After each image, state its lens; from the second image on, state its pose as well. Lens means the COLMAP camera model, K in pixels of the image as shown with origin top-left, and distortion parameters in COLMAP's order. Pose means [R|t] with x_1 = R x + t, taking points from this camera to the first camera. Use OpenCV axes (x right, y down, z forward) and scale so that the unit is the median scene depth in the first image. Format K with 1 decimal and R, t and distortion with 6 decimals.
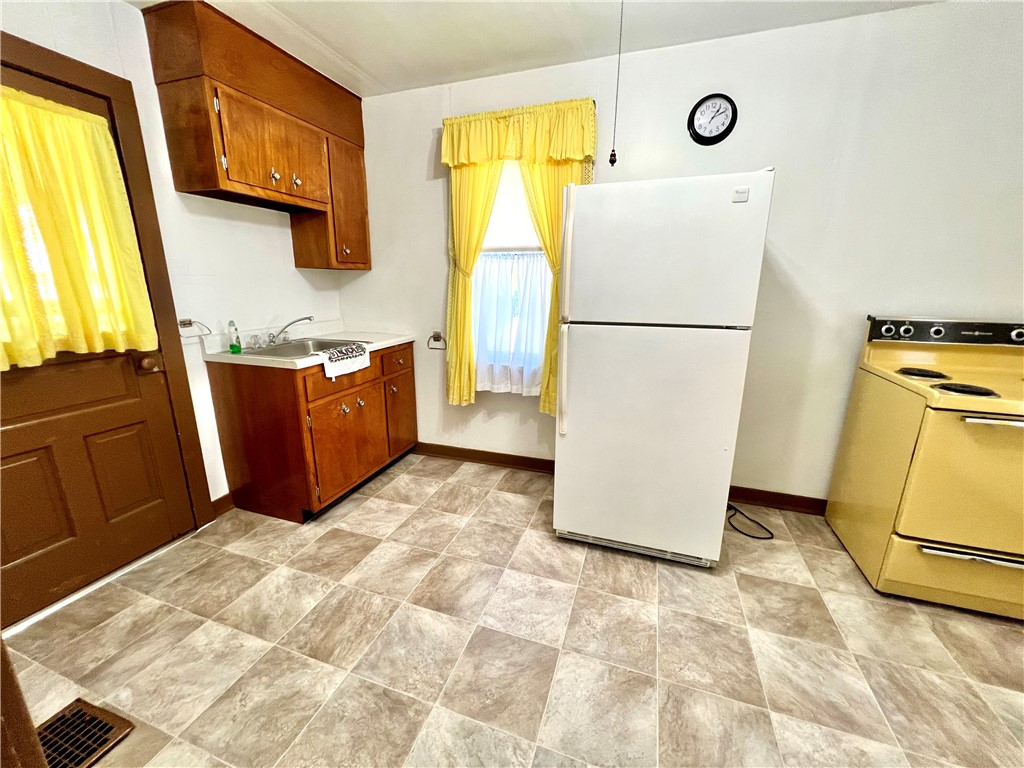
lens RADIAL K [[407.9, 0, 512.7], [0, 407.9, 382.3], [0, 0, 1]] dist [-0.000620, 0.000597]
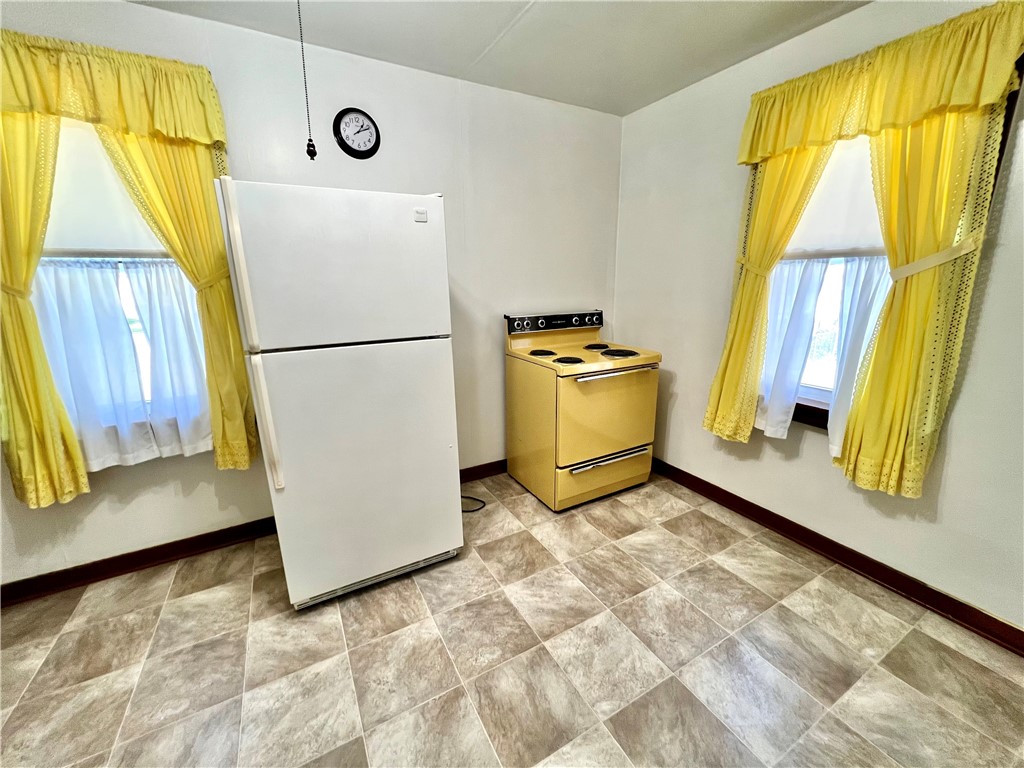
lens RADIAL K [[407.9, 0, 510.3], [0, 407.9, 382.4], [0, 0, 1]] dist [-0.000620, 0.000597]
pose [[0.671763, -0.191112, 0.715689, -0.105364], [0.197762, 0.977349, 0.075359, -0.047133], [-0.713880, 0.090913, 0.694342, 0.092338]]
